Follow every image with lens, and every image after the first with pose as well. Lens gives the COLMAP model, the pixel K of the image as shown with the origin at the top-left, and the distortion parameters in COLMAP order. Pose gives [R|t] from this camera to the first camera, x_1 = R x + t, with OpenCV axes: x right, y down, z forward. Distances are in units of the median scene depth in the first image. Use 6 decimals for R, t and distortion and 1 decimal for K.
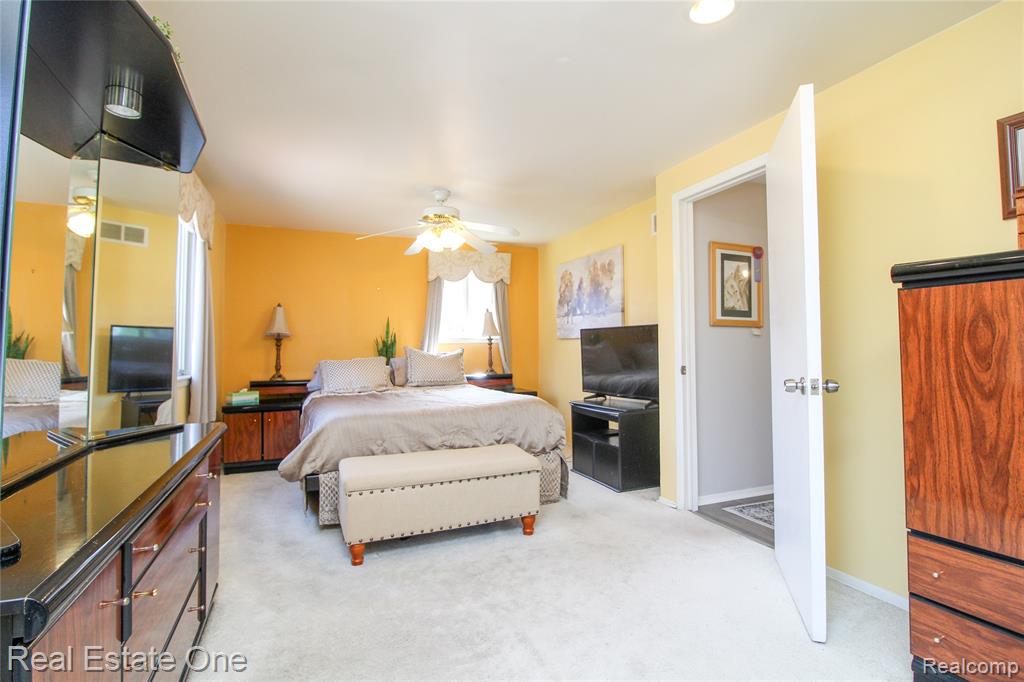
lens RADIAL K [[474.7, 0, 508.3], [0, 474.7, 328.9], [0, 0, 1]] dist [-0.000122, -0.014223]
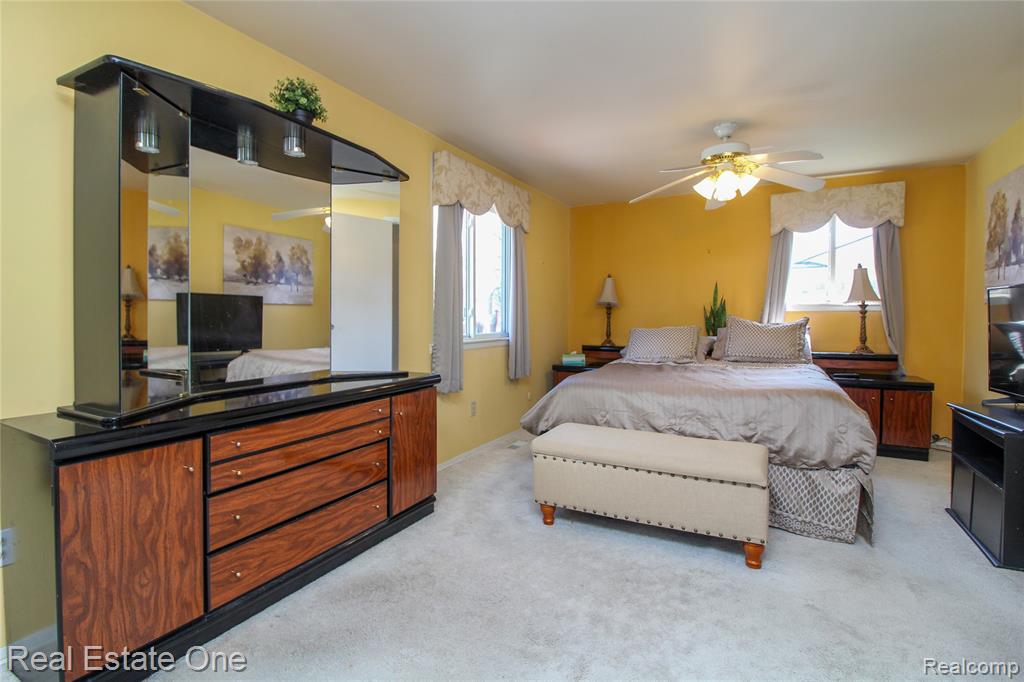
lens RADIAL K [[473.1, 0, 514.5], [0, 473.1, 325.1], [0, 0, 1]] dist [0.001770, -0.013919]
pose [[0.645948, 0.020483, -0.763106, 0.314404], [0.025108, 0.998529, 0.048056, 0.006542], [0.762968, -0.050202, 0.644484, 0.221413]]
